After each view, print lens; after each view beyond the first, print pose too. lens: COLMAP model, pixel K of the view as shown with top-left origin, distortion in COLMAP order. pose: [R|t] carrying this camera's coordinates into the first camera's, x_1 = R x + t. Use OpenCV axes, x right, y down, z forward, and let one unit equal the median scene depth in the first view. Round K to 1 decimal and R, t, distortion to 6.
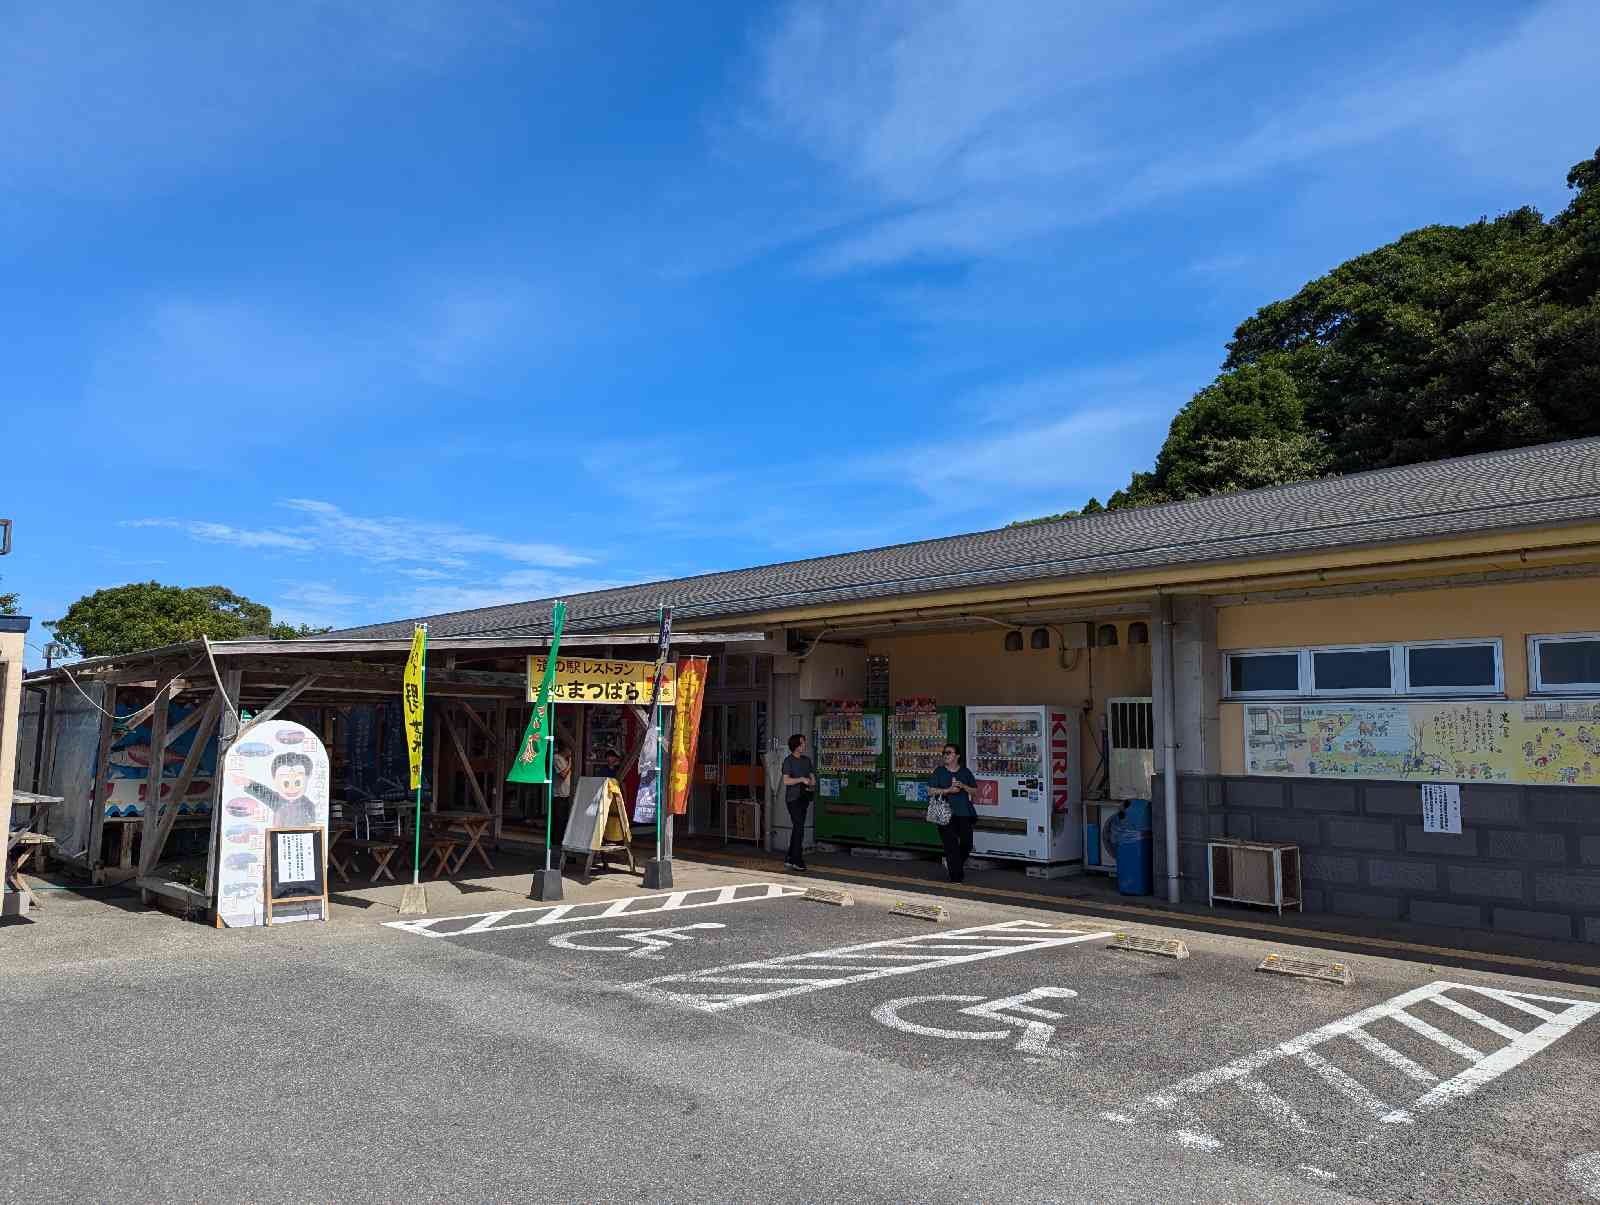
lens RADIAL K [[1168.2, 0, 801.4], [0, 1168.2, 599.6], [0, 0, 1]] dist [0.029305, -0.038493]
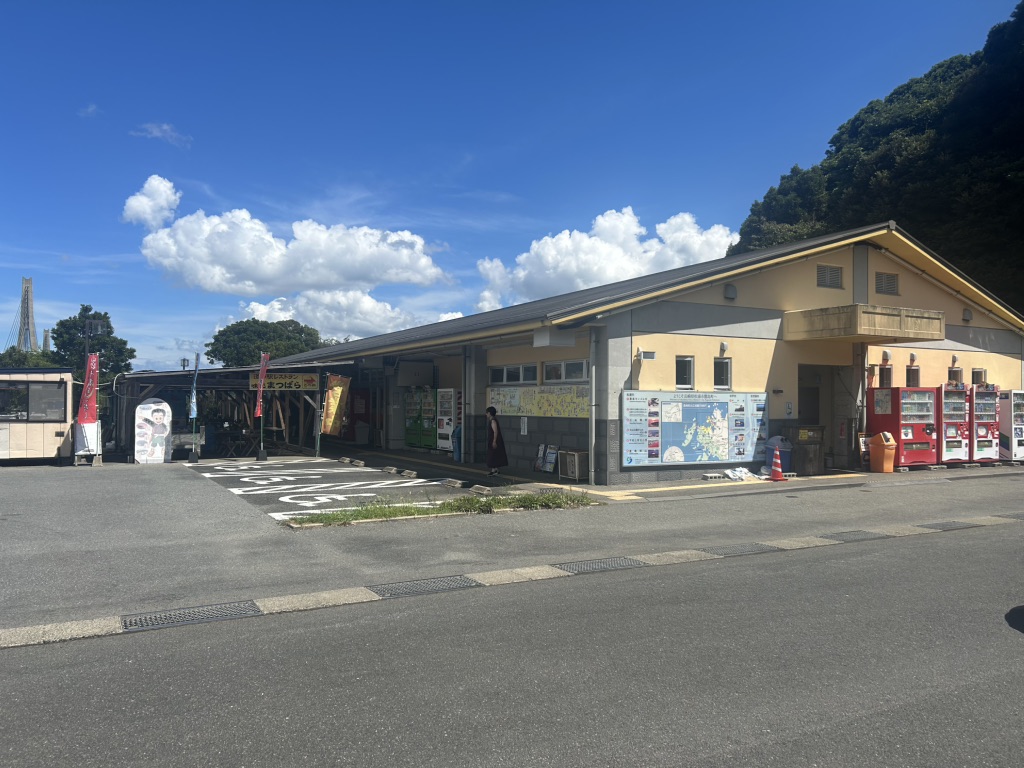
lens RADIAL K [[788.4, 0, 511.1], [0, 788.4, 385.5], [0, 0, 1]] dist [0.010080, 0.001484]
pose [[0.968805, -0.014188, -0.247417, 0.951435], [0.037748, 0.995158, 0.090745, -0.078988], [0.244932, -0.097254, 0.964650, -0.736183]]
